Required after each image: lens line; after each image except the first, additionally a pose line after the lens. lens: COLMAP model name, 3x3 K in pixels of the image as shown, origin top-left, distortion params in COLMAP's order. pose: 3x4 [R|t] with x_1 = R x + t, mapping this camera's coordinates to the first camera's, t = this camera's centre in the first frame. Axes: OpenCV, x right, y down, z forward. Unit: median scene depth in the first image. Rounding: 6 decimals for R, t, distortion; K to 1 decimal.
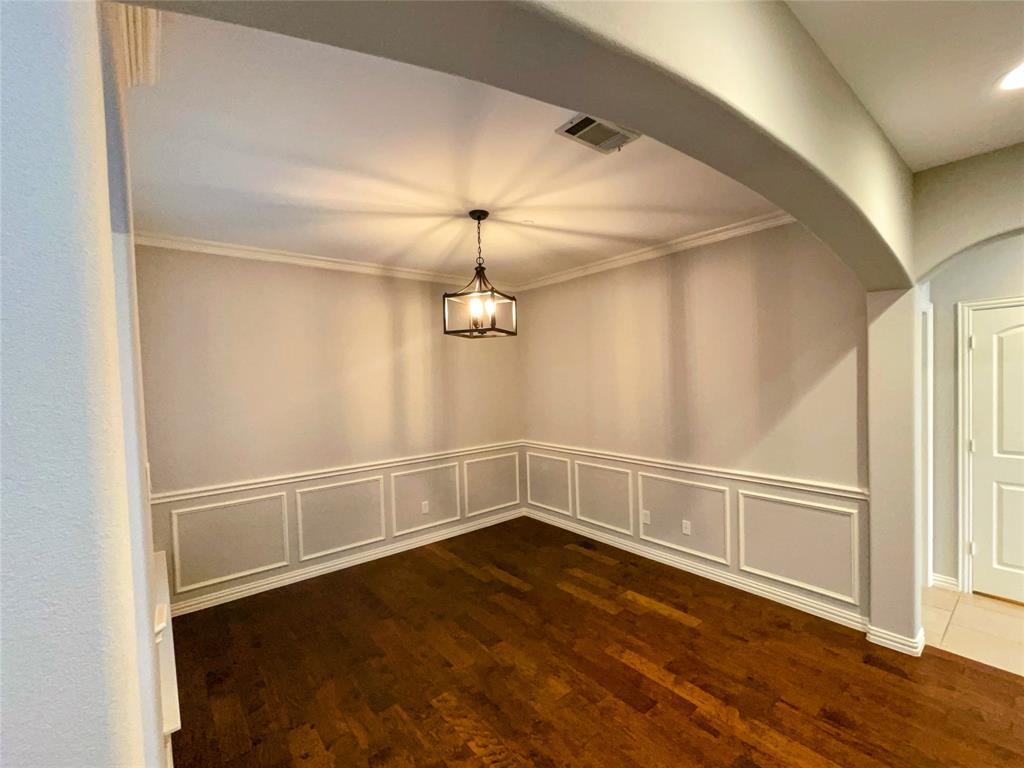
lens RADIAL K [[441.3, 0, 513.1], [0, 441.3, 387.4], [0, 0, 1]] dist [-0.002951, 0.002617]
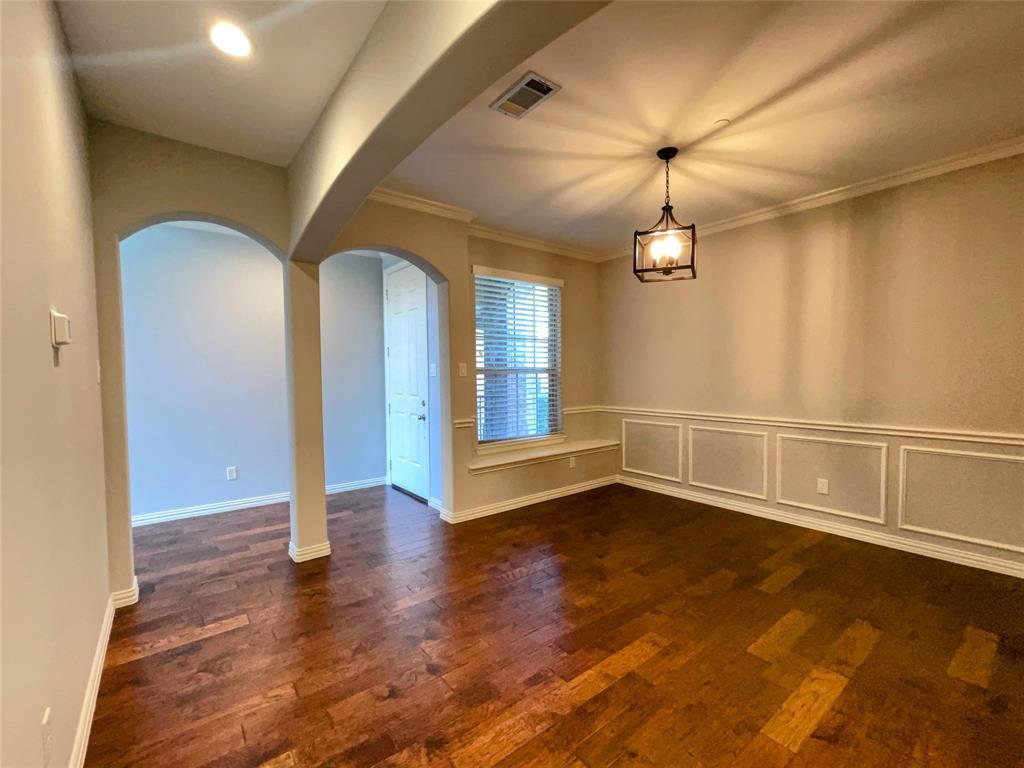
lens RADIAL K [[441.3, 0, 513.1], [0, 441.3, 386.9], [0, 0, 1]] dist [-0.002951, 0.002617]
pose [[-0.010672, 0.062485, -0.997989, 0.765743], [-0.013610, 0.997944, 0.062627, 0.058198], [0.999850, 0.014251, -0.009799, 0.549939]]
